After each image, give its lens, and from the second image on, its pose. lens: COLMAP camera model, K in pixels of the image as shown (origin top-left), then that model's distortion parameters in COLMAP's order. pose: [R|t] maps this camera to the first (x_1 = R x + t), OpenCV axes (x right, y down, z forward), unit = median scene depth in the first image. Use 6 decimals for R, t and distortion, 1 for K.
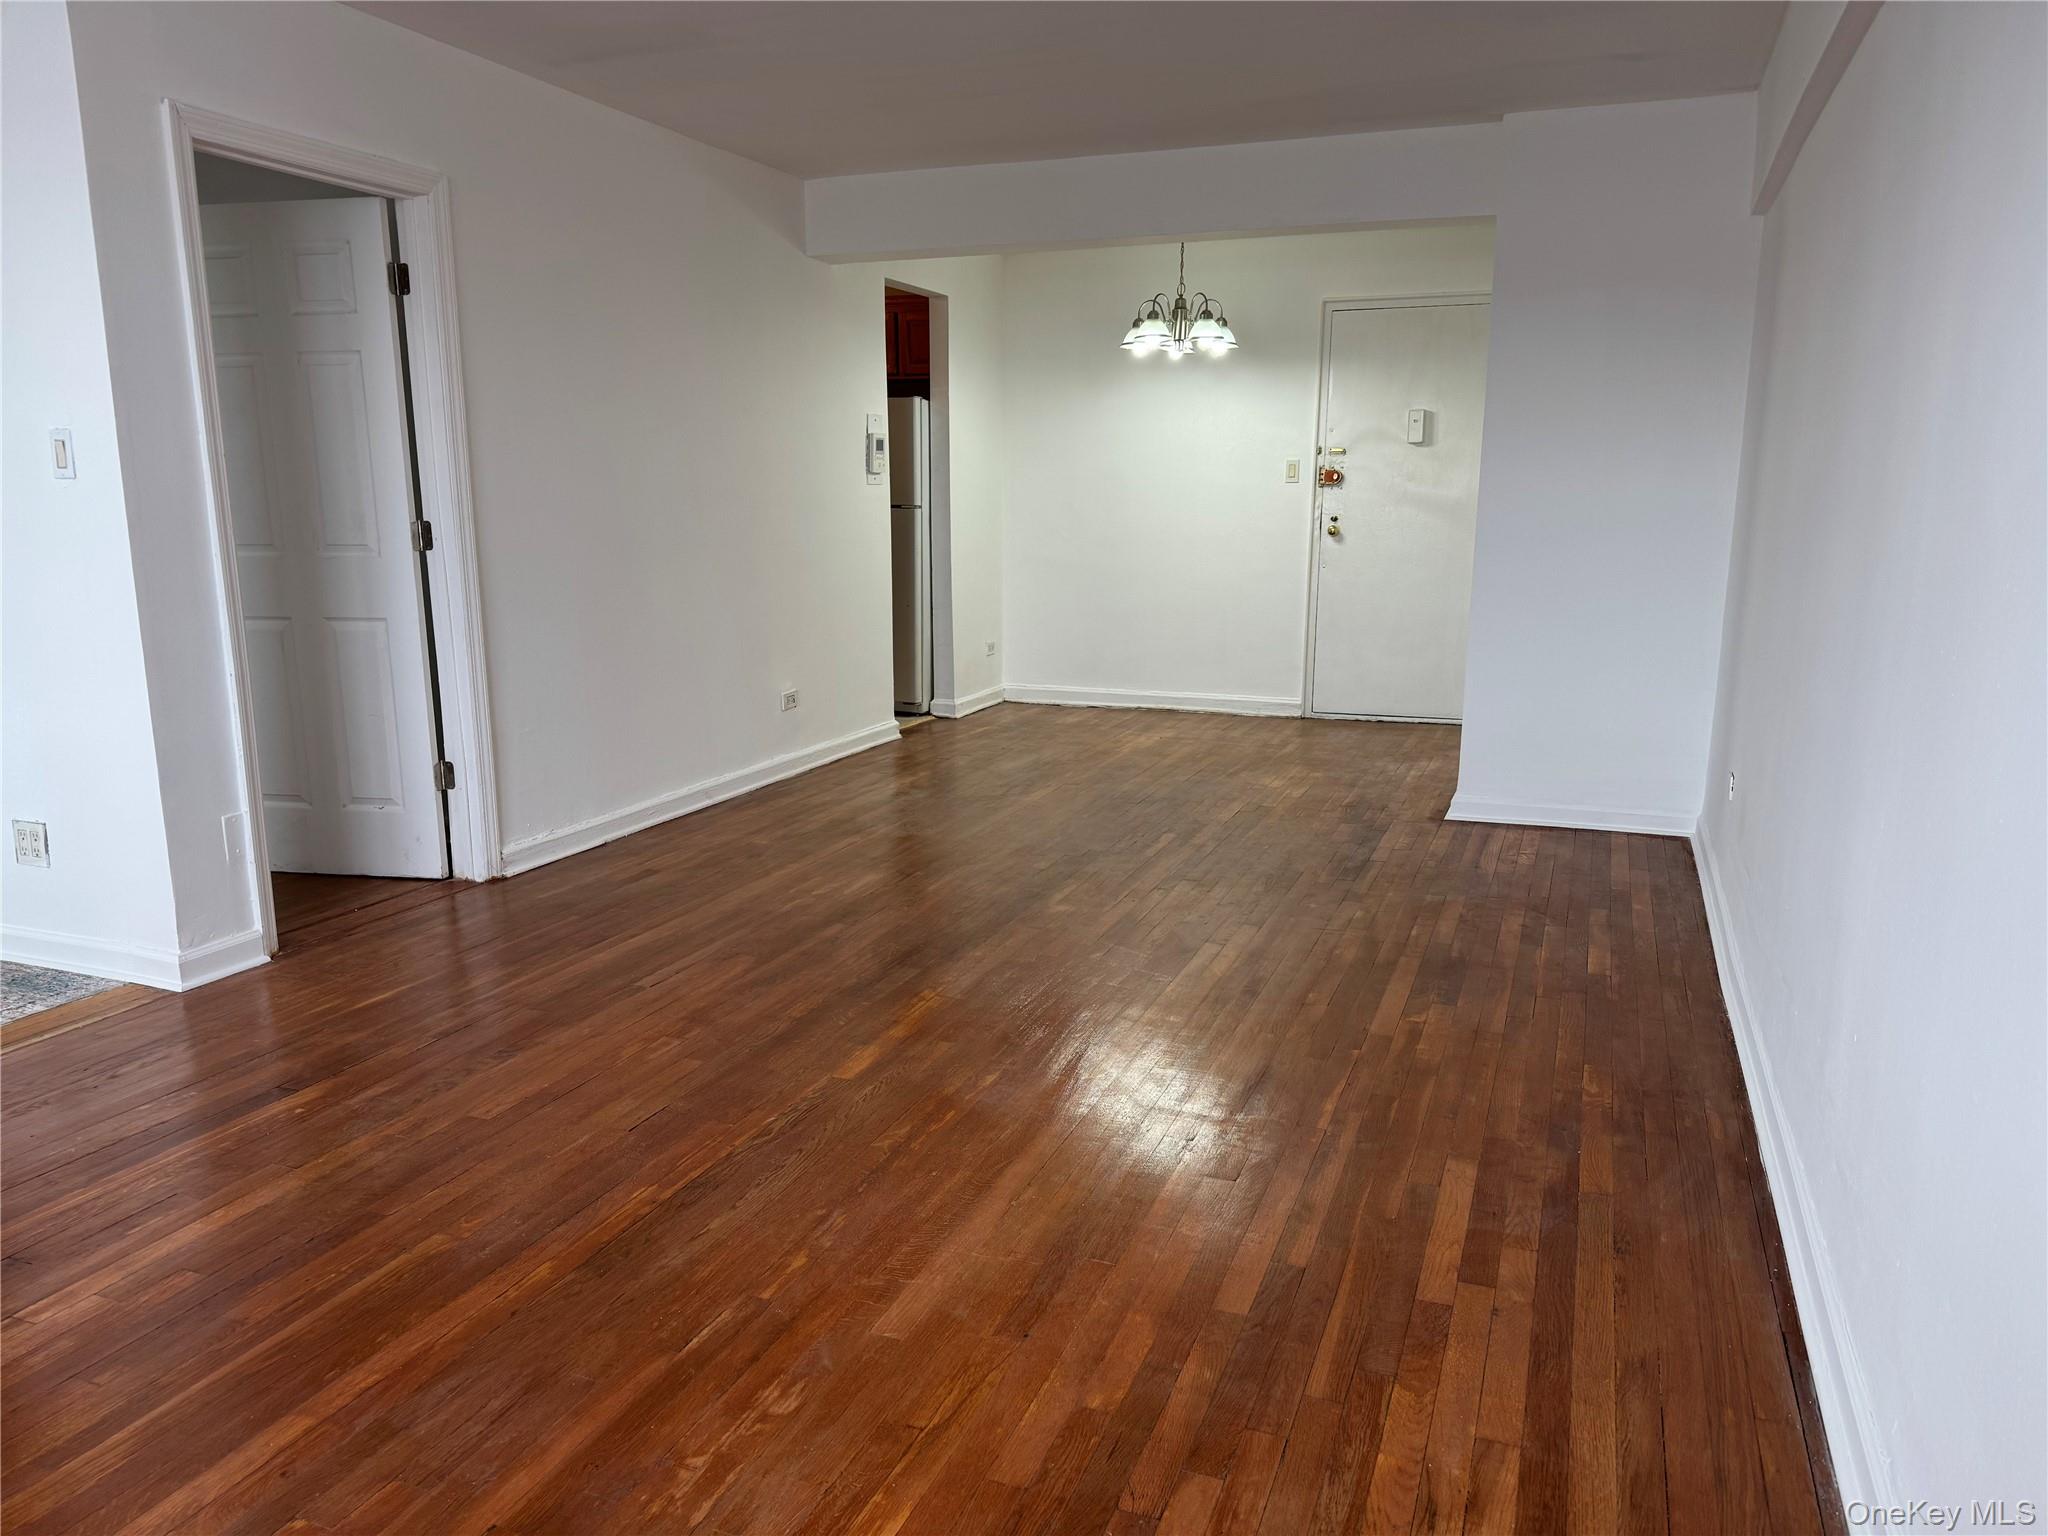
lens RADIAL K [[1433.2, 0, 1022.8], [0, 1433.2, 780.5], [0, 0, 1]] dist [0.076858, -0.091606]
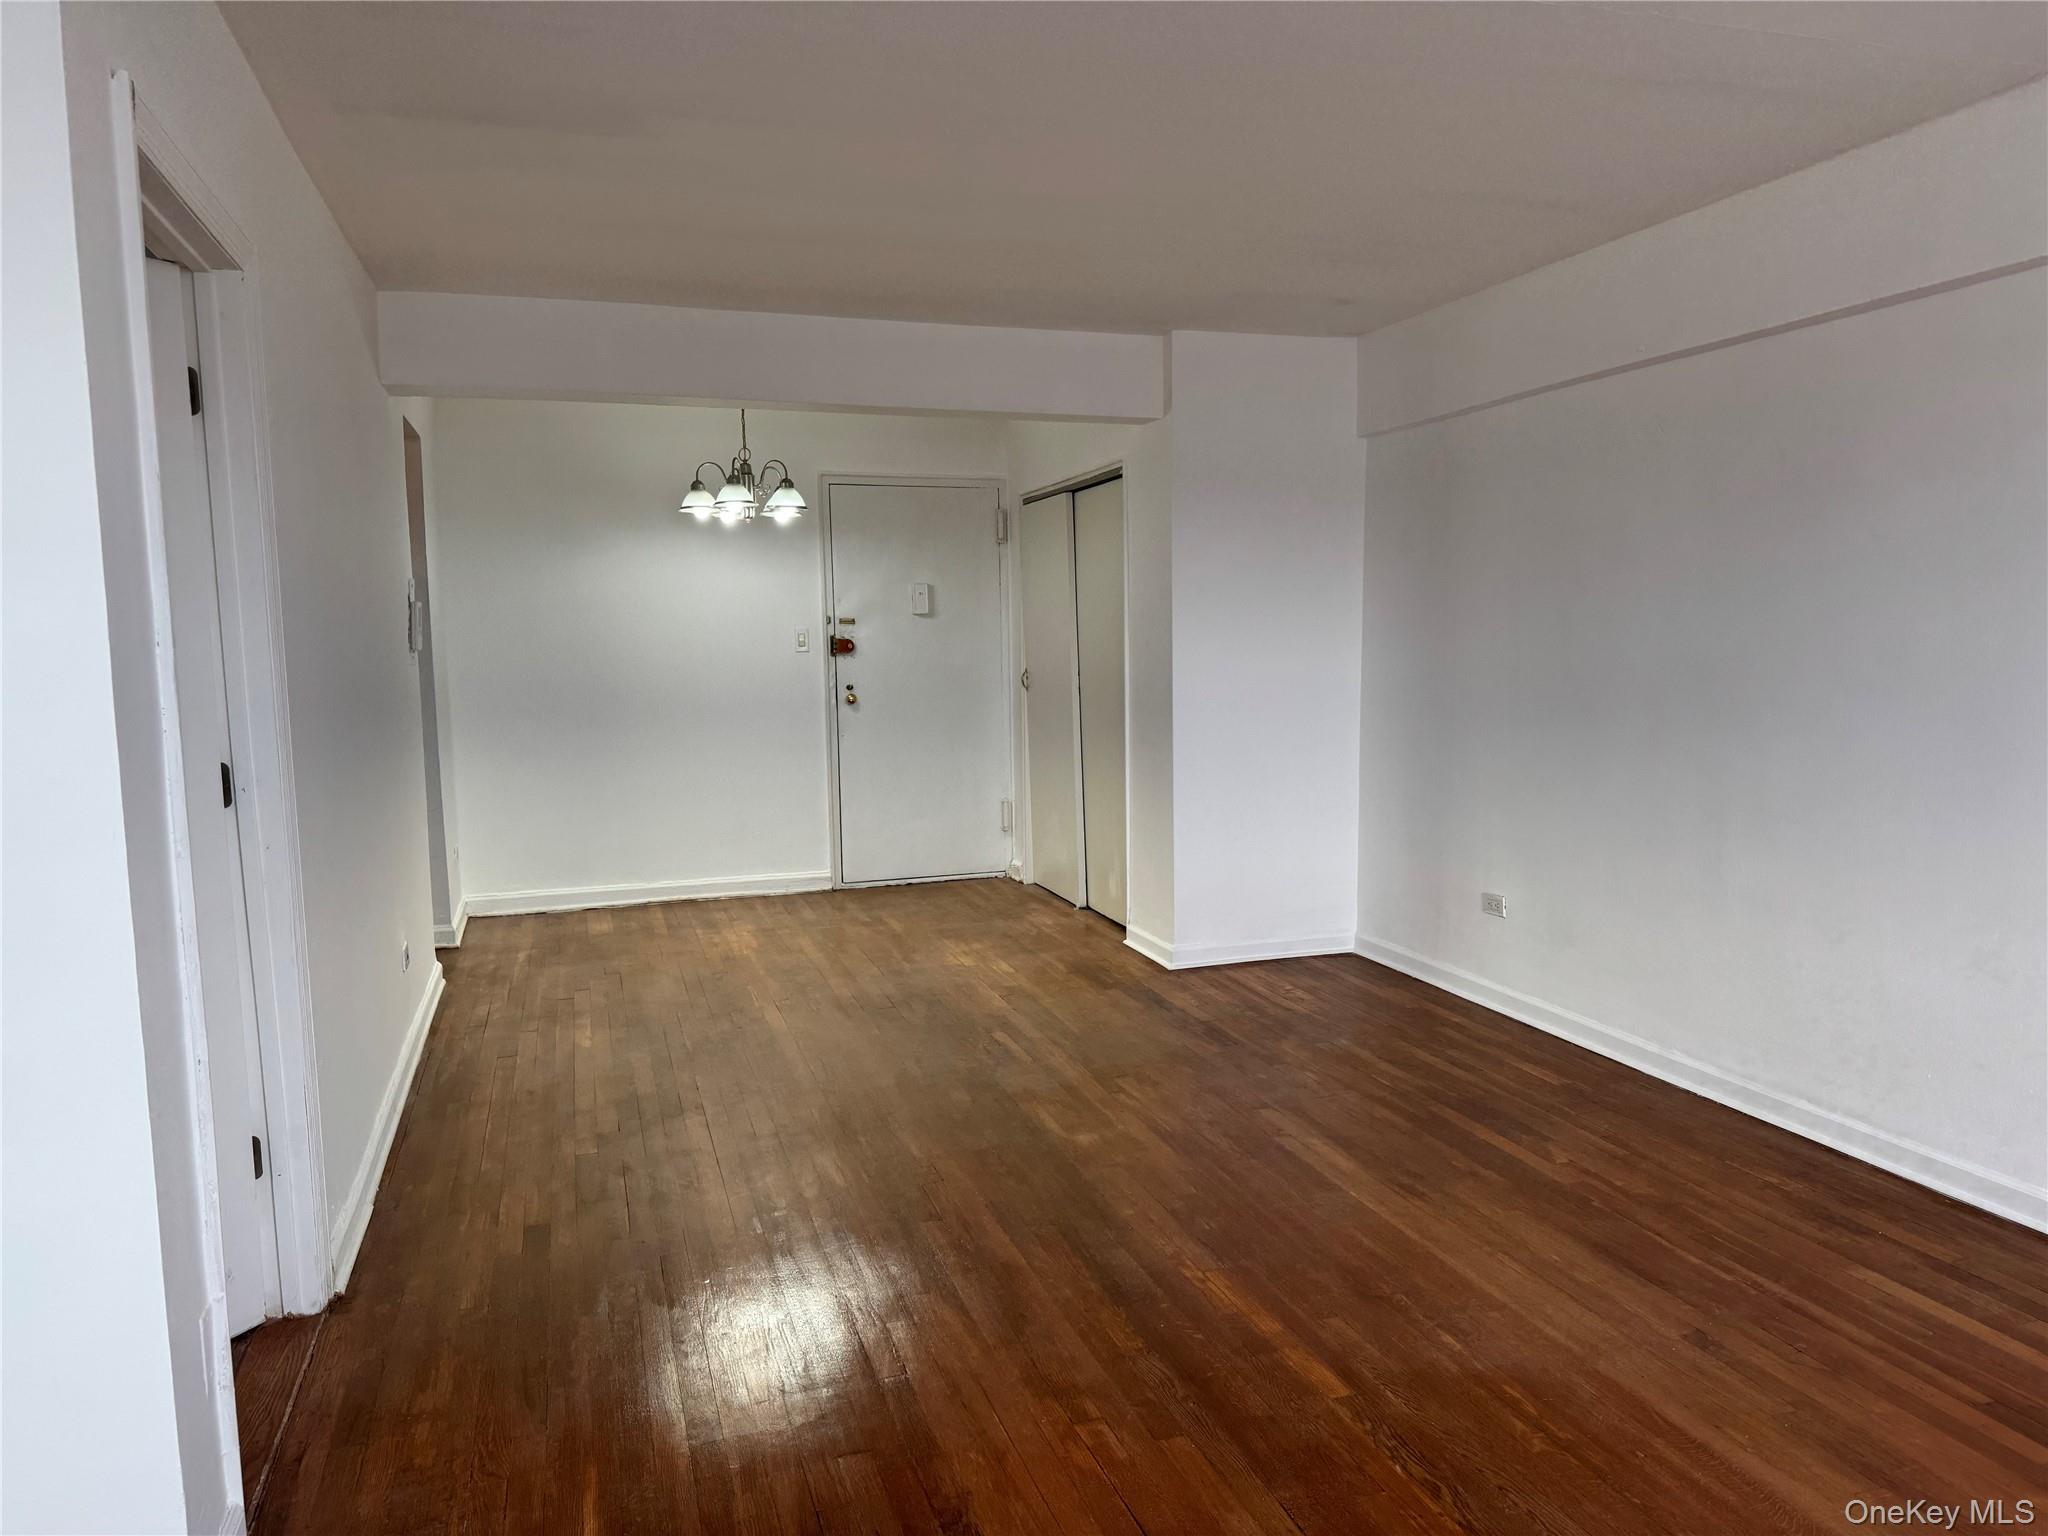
lens RADIAL K [[1433.2, 0, 1032.2], [0, 1433.2, 763.6], [0, 0, 1]] dist [0.076858, -0.091606]
pose [[0.772588, -0.070186, 0.631017, -0.575445], [0.139538, 0.988341, -0.060913, -0.095784], [-0.619385, 0.135112, 0.773374, 0.307550]]
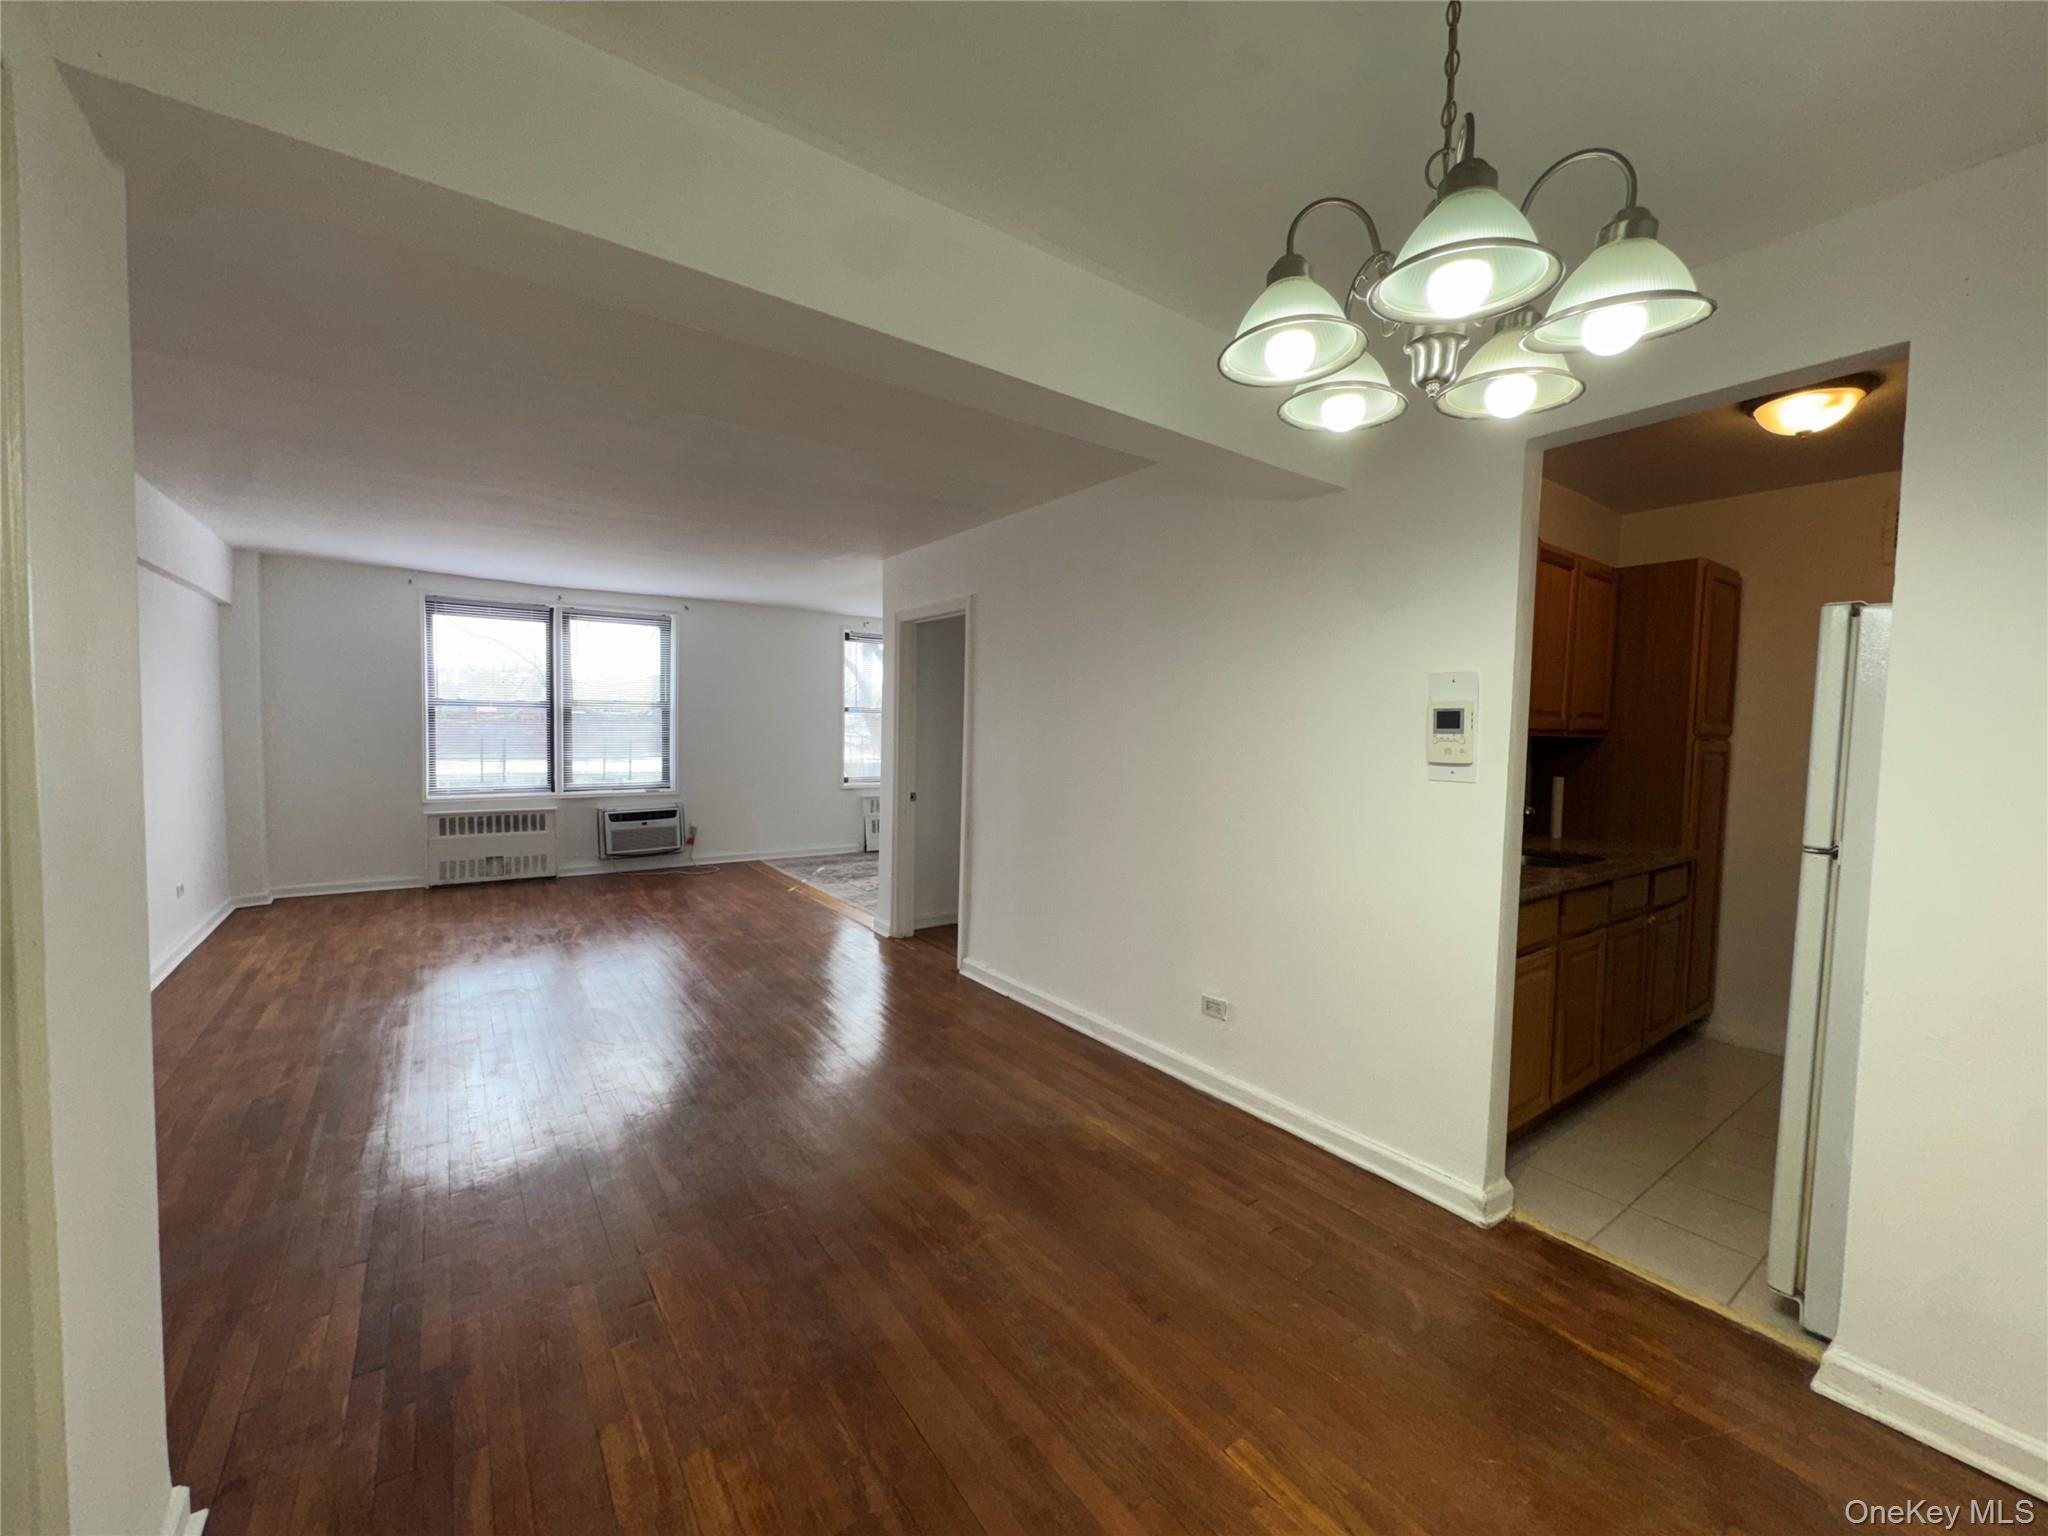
lens RADIAL K [[817.1, 0, 1015.0], [0, 817.1, 767.4], [0, 0, 1]] dist [-0.003386, 0.001707]
pose [[-0.548298, 0.028643, -0.835792, 0.478631], [-0.185774, 0.970271, 0.155124, -0.383013], [0.815388, 0.240322, -0.526676, 1.704019]]
